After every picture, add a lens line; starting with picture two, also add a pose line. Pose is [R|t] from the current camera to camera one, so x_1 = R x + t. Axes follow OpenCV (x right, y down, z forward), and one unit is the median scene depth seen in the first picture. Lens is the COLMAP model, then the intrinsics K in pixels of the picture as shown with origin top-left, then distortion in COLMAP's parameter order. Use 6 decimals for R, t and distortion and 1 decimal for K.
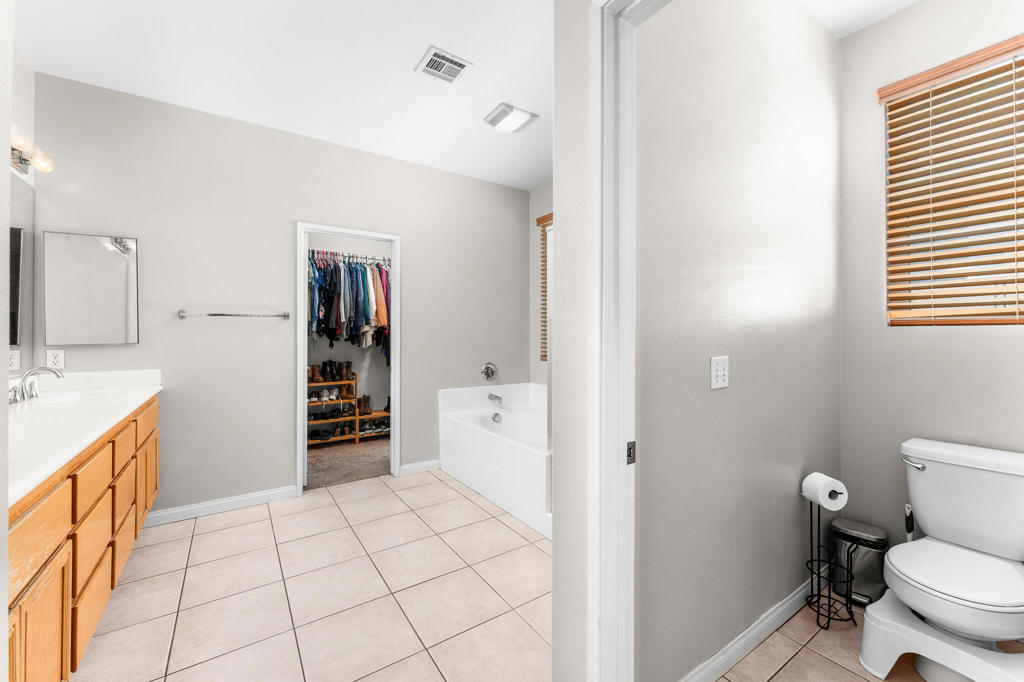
lens RADIAL K [[409.4, 0, 508.3], [0, 409.4, 339.1], [0, 0, 1]] dist [0.001789, 0.000170]
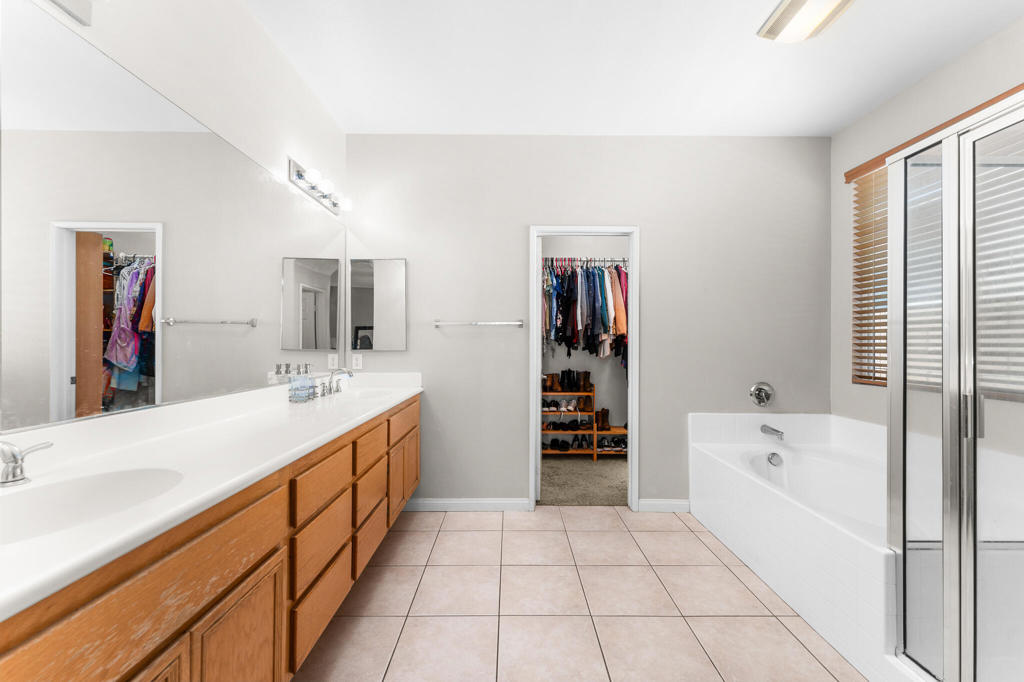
lens RADIAL K [[409.4, 0, 508.3], [0, 409.4, 339.1], [0, 0, 1]] dist [0.001789, 0.000170]
pose [[0.831076, -0.001561, -0.556157, -0.015835], [-0.010996, 0.999754, -0.019238, -0.000999], [0.556050, 0.022104, 0.830855, 0.128898]]
